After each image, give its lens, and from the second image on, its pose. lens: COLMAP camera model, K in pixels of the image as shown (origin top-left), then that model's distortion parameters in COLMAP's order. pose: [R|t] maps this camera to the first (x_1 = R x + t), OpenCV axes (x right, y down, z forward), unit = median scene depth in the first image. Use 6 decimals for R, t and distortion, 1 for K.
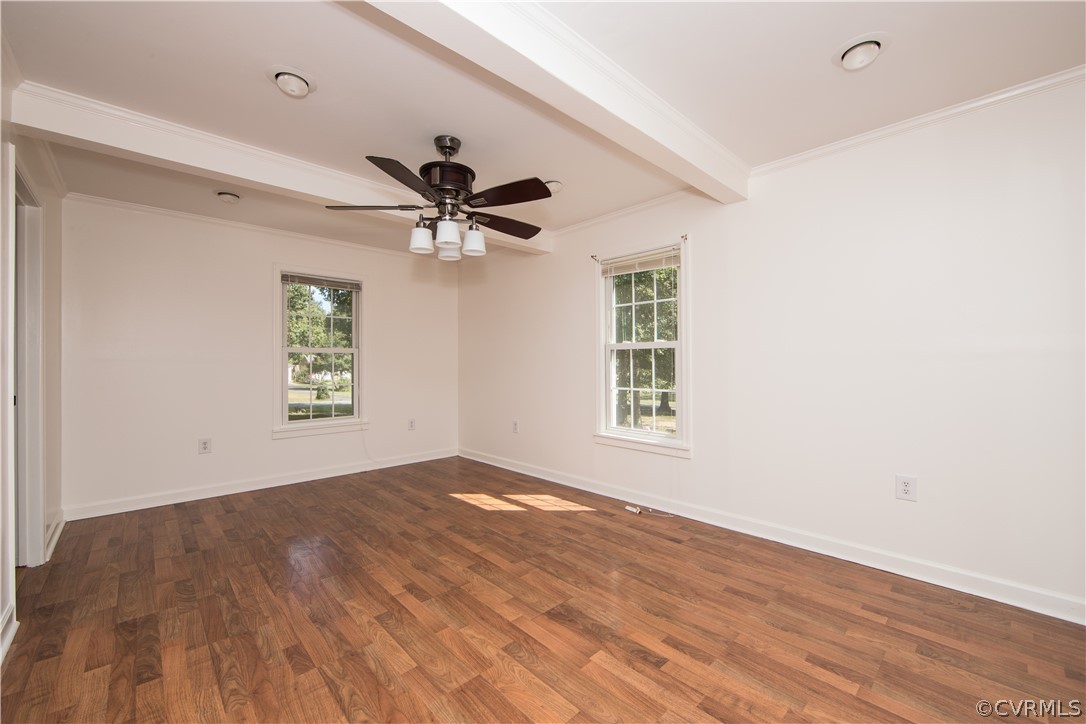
lens RADIAL K [[430.2, 0, 546.7], [0, 430.2, 361.2], [0, 0, 1]] dist [-0.014475, -0.000080]
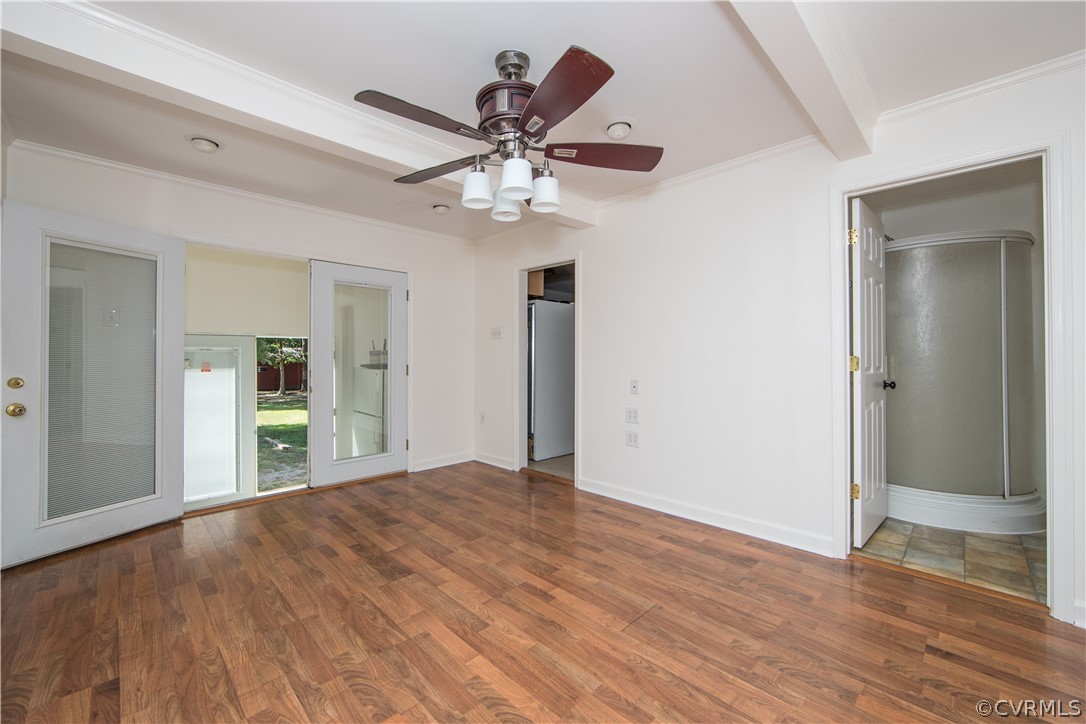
lens RADIAL K [[430.2, 0, 546.7], [0, 430.2, 361.2], [0, 0, 1]] dist [-0.014475, -0.000080]
pose [[-0.999176, 0.005480, -0.040227, -0.287989], [0.005315, 0.999977, 0.004198, 0.013124], [0.040249, 0.003981, -0.999182, 1.949973]]
